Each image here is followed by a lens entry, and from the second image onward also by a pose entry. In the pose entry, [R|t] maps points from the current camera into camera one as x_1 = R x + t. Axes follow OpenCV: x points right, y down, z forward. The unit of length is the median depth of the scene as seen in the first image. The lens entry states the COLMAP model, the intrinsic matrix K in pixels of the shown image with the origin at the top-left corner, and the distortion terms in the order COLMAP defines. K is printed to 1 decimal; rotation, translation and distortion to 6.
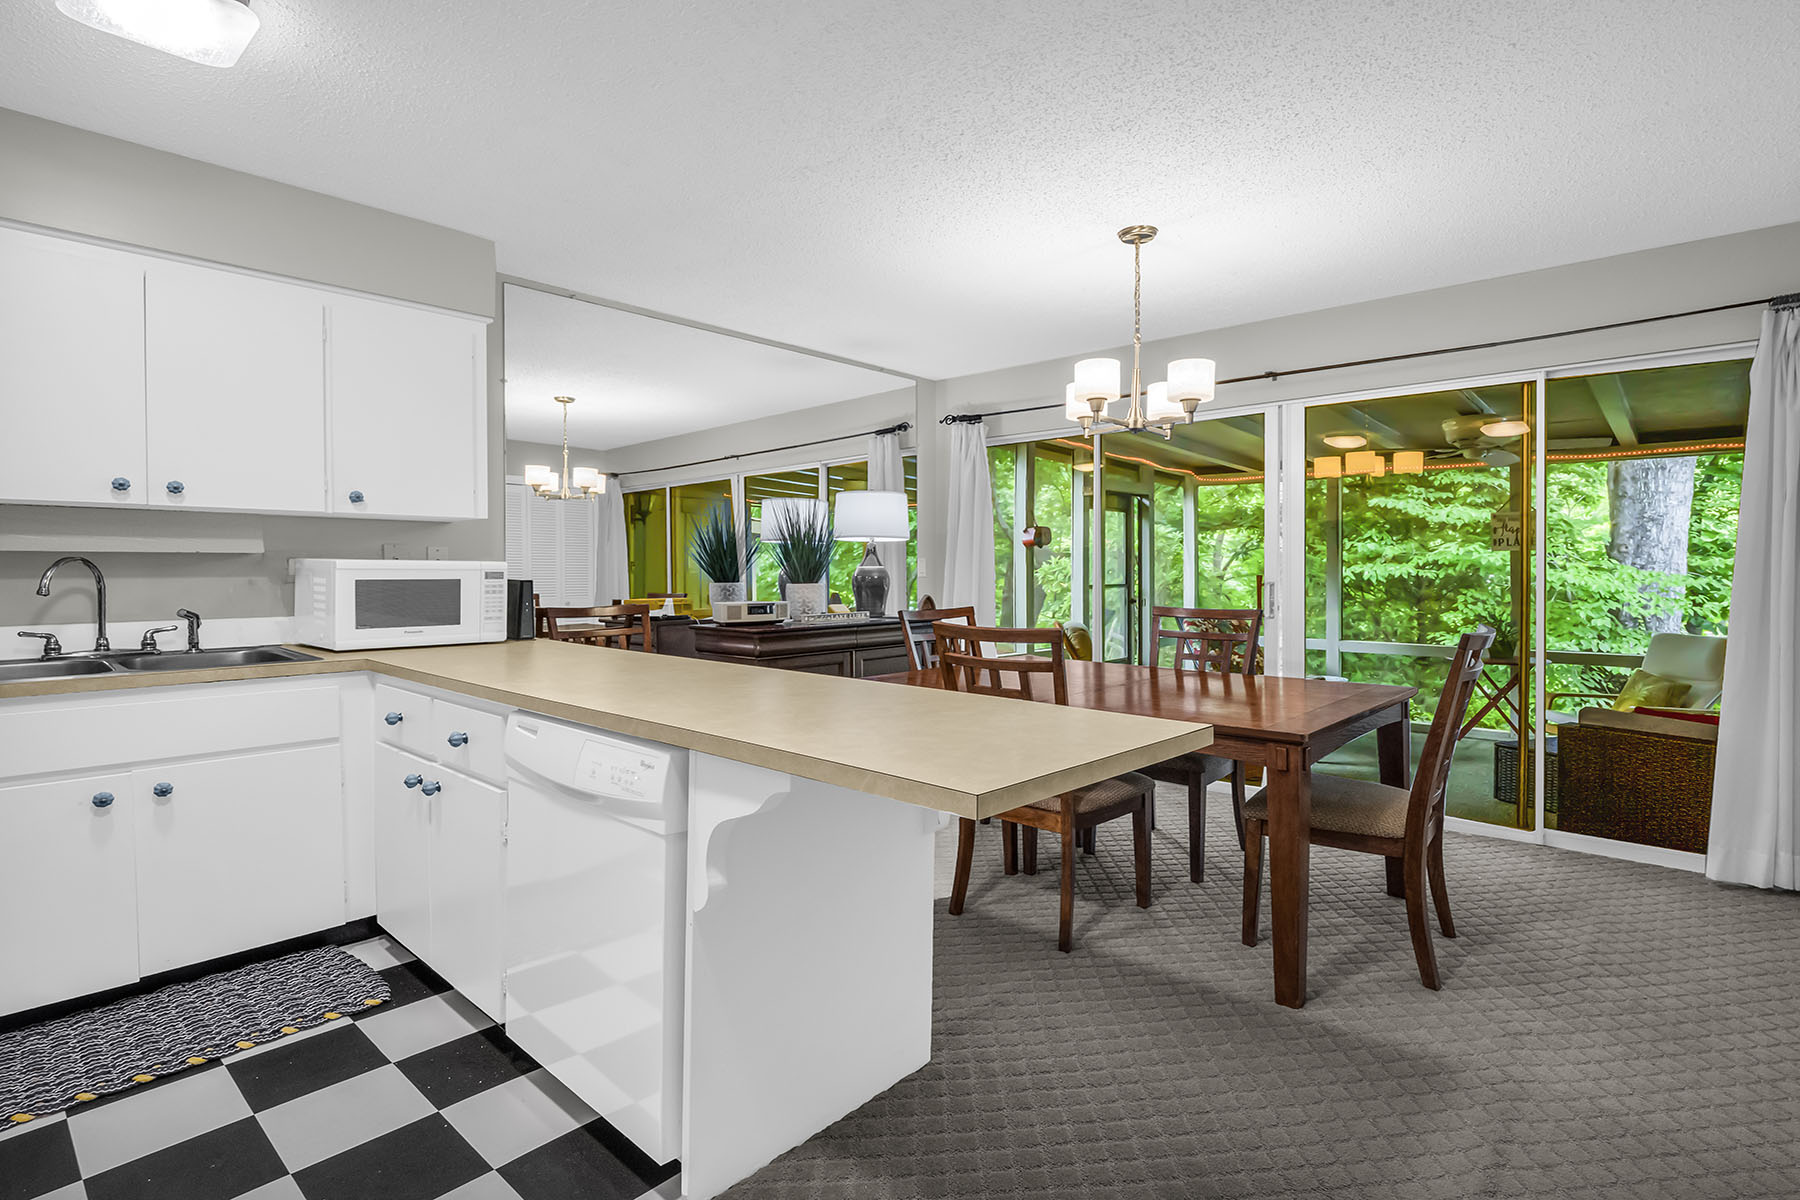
lens RADIAL K [[872.9, 0, 886.5], [0, 872.9, 563.3], [0, 0, 1]] dist [-0.008881, -0.006781]
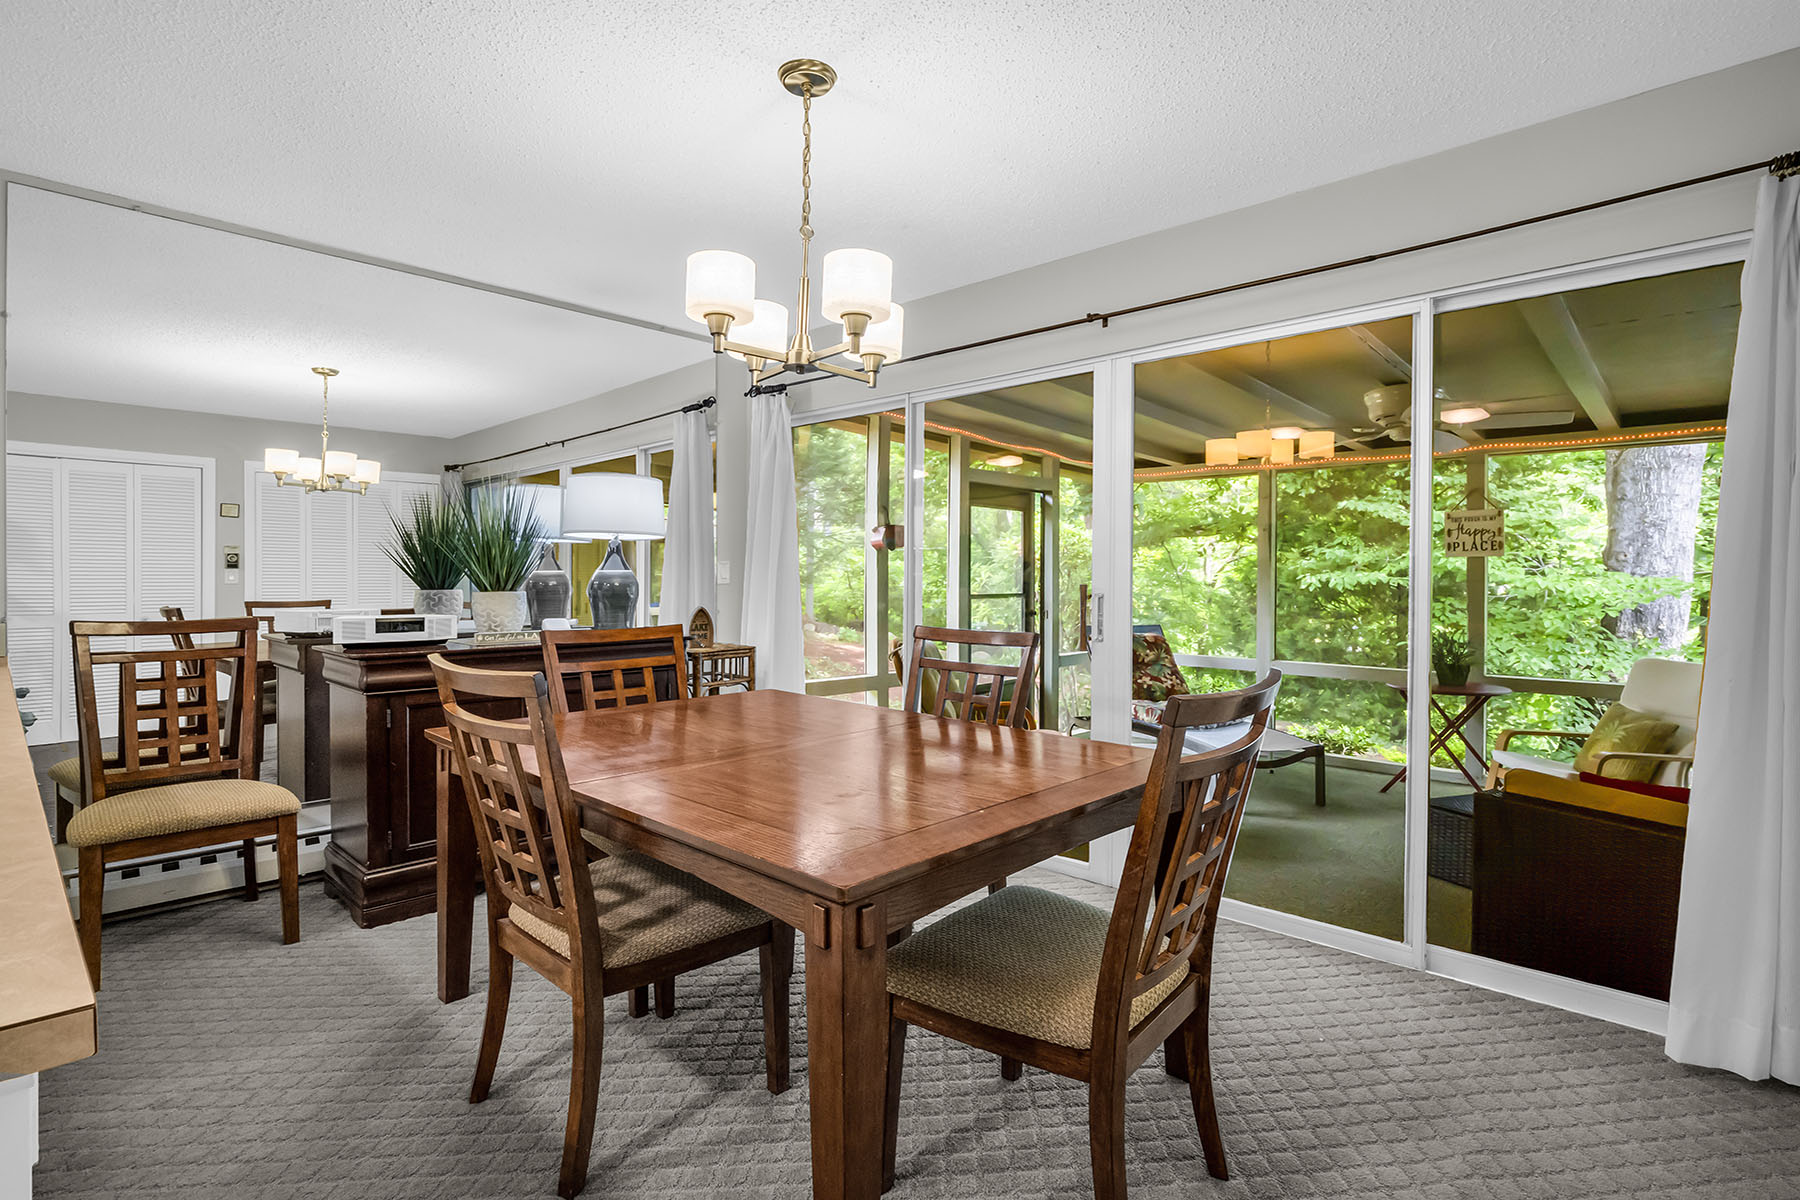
lens RADIAL K [[872.9, 0, 868.0], [0, 872.9, 573.3], [0, 0, 1]] dist [-0.008881, -0.006781]
pose [[0.999724, 0.005272, -0.022893, 0.186258], [-0.005176, 0.999978, 0.004263, 0.001171], [0.022915, -0.004143, 0.999729, 0.173008]]
